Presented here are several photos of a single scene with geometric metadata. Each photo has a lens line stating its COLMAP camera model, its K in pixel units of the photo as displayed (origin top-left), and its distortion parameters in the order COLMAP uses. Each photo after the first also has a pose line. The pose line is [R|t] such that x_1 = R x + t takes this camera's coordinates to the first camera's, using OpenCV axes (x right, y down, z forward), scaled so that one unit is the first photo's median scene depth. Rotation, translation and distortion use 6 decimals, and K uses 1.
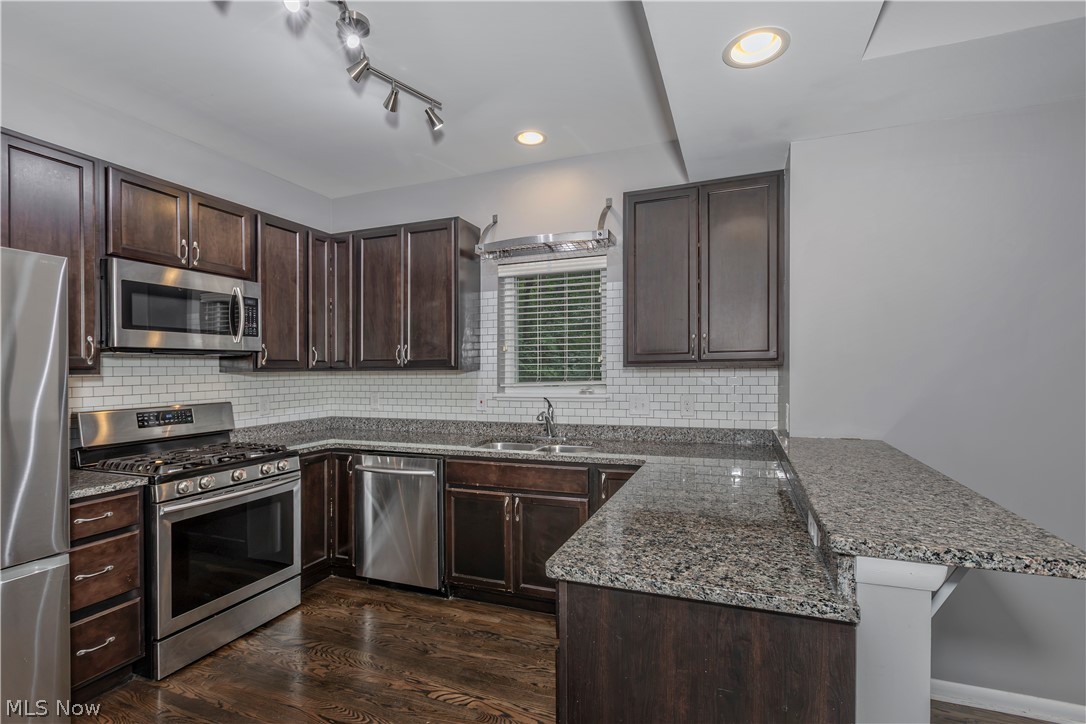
lens RADIAL K [[483.1, 0, 540.3], [0, 483.1, 366.0], [0, 0, 1]] dist [-0.000077, 0.000020]
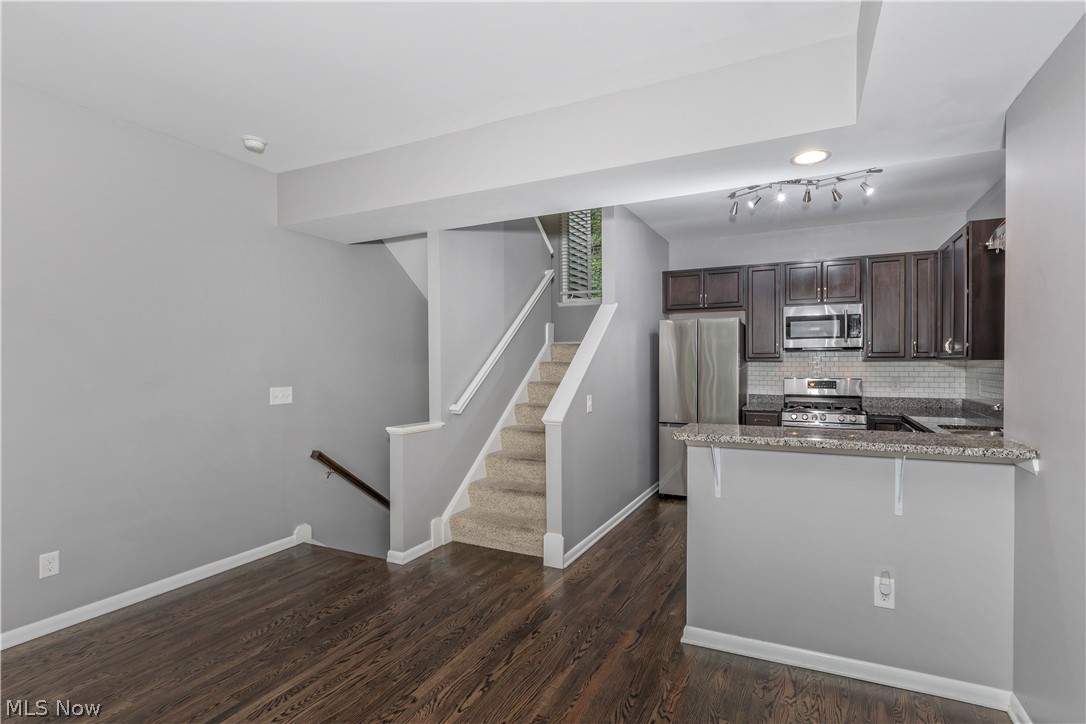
lens RADIAL K [[483.1, 0, 551.7], [0, 483.1, 367.0], [0, 0, 1]] dist [-0.000077, 0.000020]
pose [[-0.121262, 0.018063, -0.992456, 1.150389], [0.009305, 0.999811, 0.017060, -0.001890], [0.992577, -0.007166, -0.121407, 0.196848]]
